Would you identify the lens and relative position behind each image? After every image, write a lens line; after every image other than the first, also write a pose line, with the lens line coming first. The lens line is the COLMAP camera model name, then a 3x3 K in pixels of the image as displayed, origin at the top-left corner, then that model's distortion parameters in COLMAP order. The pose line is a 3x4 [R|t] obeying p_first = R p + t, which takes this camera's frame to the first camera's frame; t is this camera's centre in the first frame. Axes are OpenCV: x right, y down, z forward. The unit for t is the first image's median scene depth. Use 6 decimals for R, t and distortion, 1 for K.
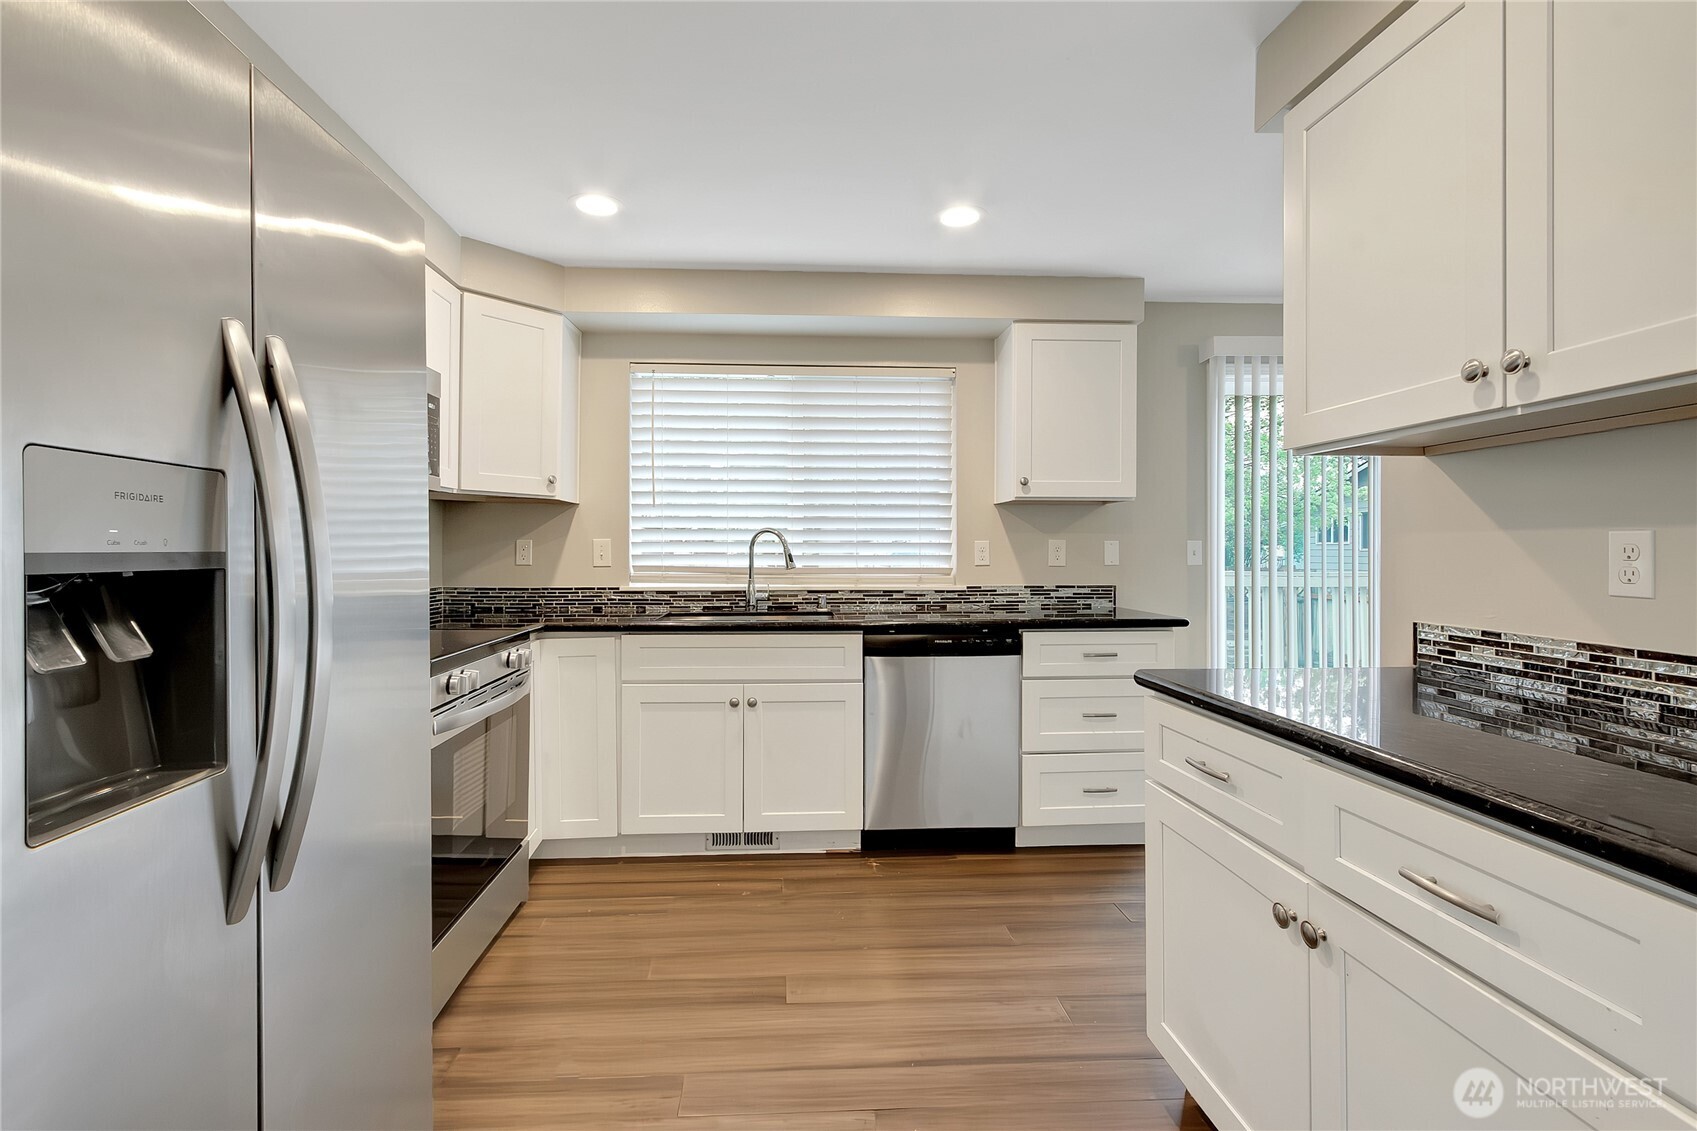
lens RADIAL K [[784.0, 0, 835.2], [0, 784.0, 554.2], [0, 0, 1]] dist [0.002753, 0.000246]
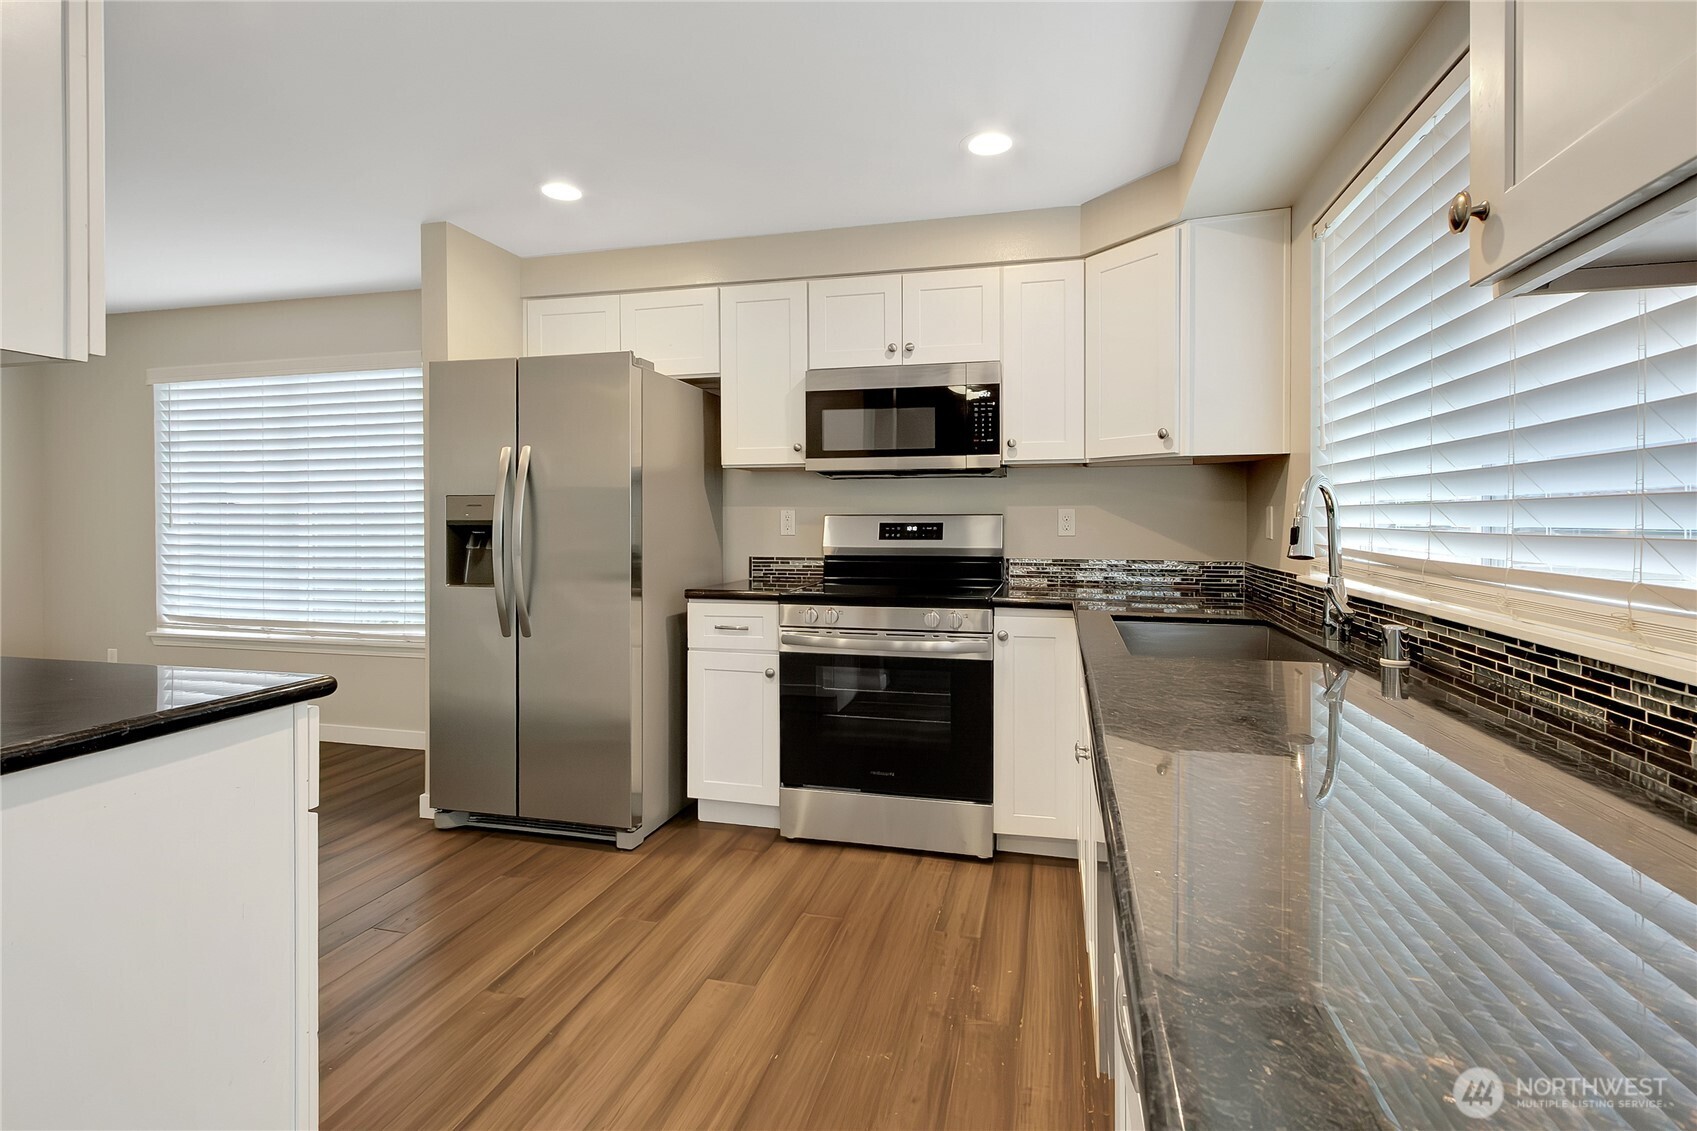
lens RADIAL K [[797.4, 0, 836.9], [0, 797.4, 532.3], [0, 0, 1]] dist [0.003830, 0.000701]
pose [[-0.318393, 0.014992, -0.947840, 0.496104], [-0.004567, 0.999839, 0.017348, -0.004413], [0.947948, 0.009852, -0.318274, 0.875913]]
